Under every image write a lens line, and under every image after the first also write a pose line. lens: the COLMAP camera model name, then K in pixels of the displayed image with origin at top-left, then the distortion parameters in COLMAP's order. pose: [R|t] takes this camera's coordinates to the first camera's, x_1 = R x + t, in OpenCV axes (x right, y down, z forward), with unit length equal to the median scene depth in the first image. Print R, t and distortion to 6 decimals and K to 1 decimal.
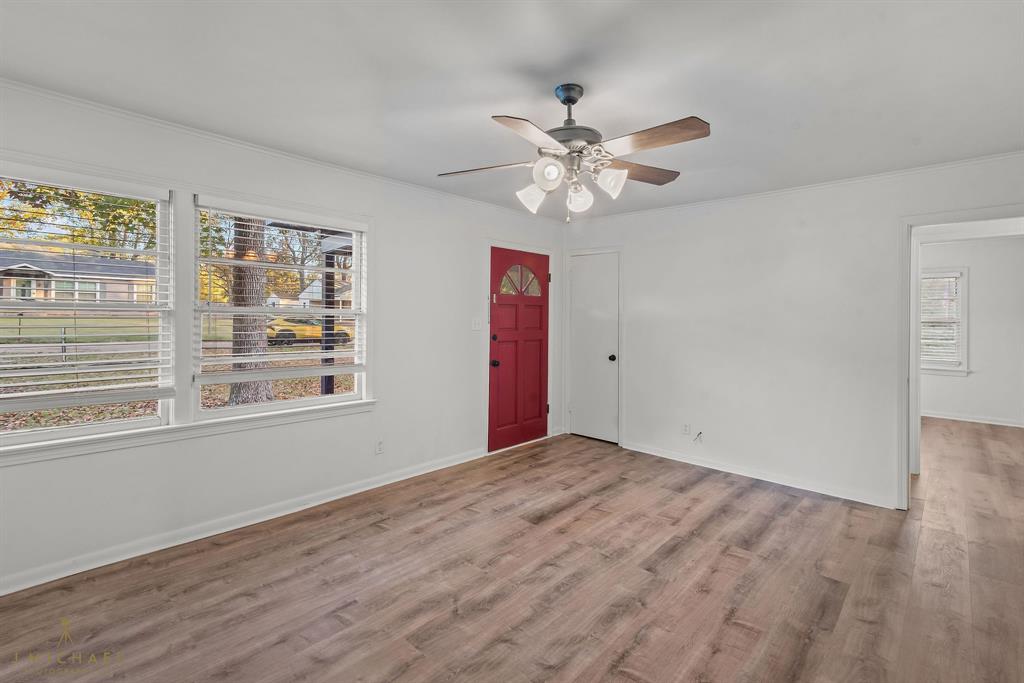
lens RADIAL K [[477.4, 0, 510.7], [0, 477.4, 313.8], [0, 0, 1]] dist [0.016036, -0.000842]
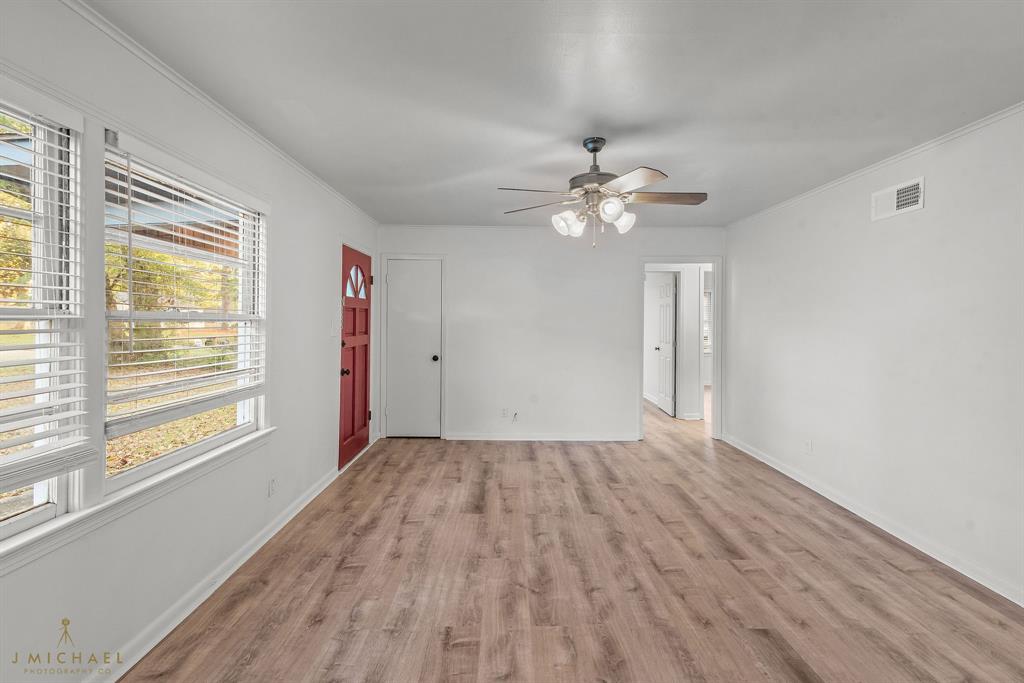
lens RADIAL K [[477.4, 0, 510.7], [0, 477.4, 313.8], [0, 0, 1]] dist [0.016036, -0.000842]
pose [[0.721797, -0.000181, 0.692105, -0.727286], [0.000832, 0.999999, -0.000606, -0.011013], [-0.692105, 0.001013, 0.721797, 0.196211]]
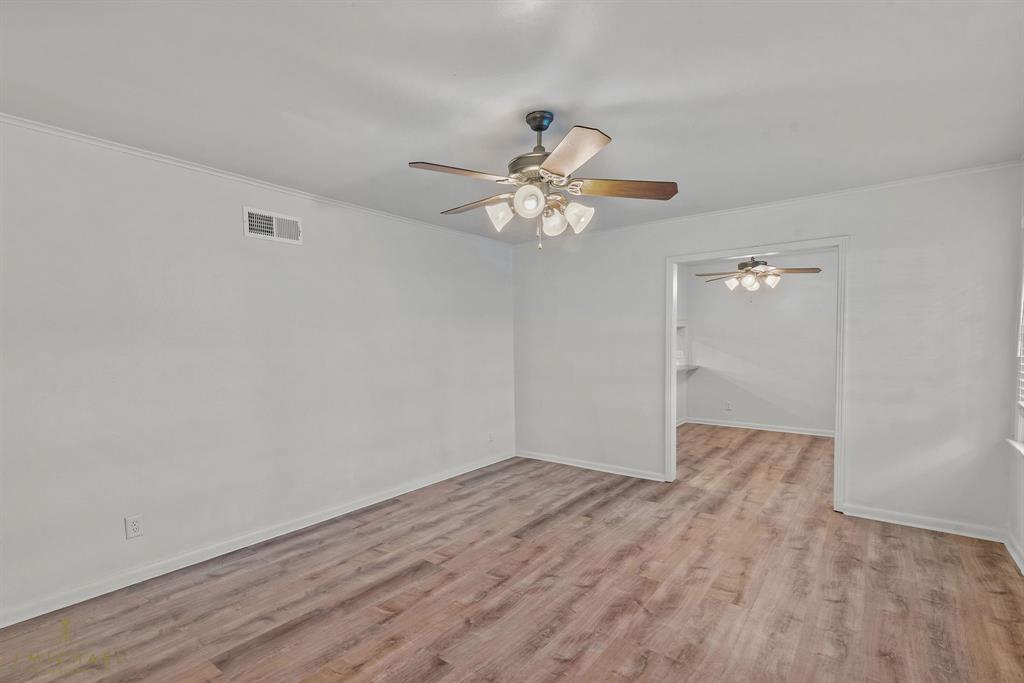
lens RADIAL K [[468.2, 0, 509.3], [0, 468.2, 347.8], [0, 0, 1]] dist [0.016104, -0.000305]
pose [[-0.995262, -0.001404, -0.097215, 0.235730], [-0.002282, 0.999958, 0.008921, 0.012118], [0.097198, 0.009101, -0.995223, 1.646215]]
